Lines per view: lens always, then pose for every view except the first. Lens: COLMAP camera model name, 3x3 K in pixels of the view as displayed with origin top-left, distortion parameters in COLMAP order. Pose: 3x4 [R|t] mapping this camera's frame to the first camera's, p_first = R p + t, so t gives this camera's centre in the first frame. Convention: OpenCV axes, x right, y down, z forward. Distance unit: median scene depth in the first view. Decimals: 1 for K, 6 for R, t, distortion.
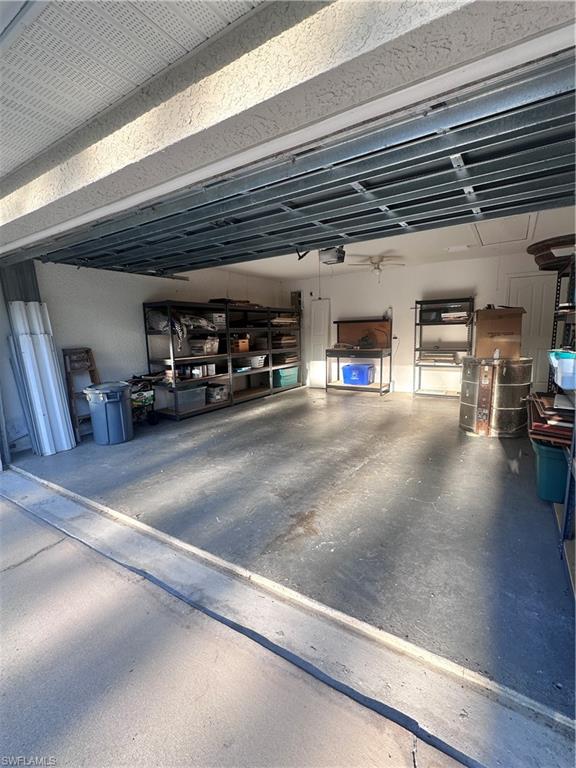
lens RADIAL K [[346.5, 0, 290.6], [0, 346.5, 386.5], [0, 0, 1]] dist [-0.004207, -0.000169]
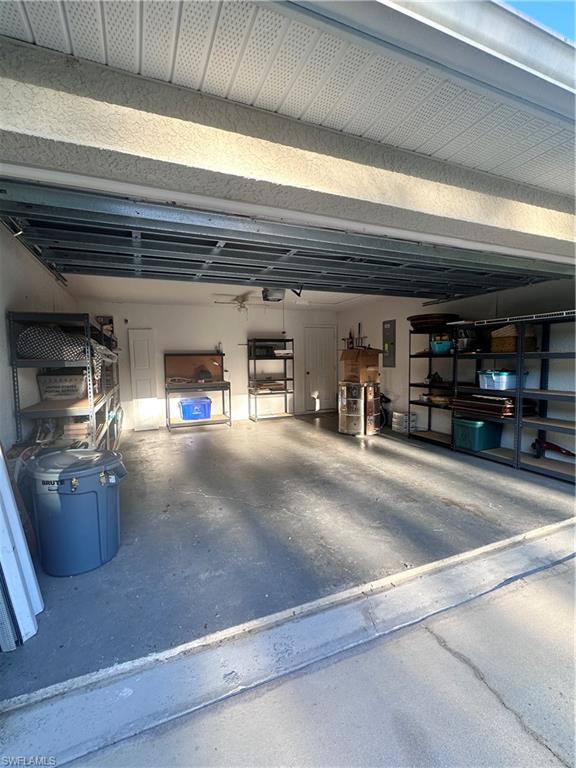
lens RADIAL K [[346.5, 0, 288.1], [0, 346.5, 382.2], [0, 0, 1]] dist [-0.004207, -0.000169]
pose [[0.565741, -0.036261, 0.823786, -1.034203], [0.131328, 0.990243, -0.046602, -0.067778], [-0.814058, 0.134551, 0.564983, 0.537399]]
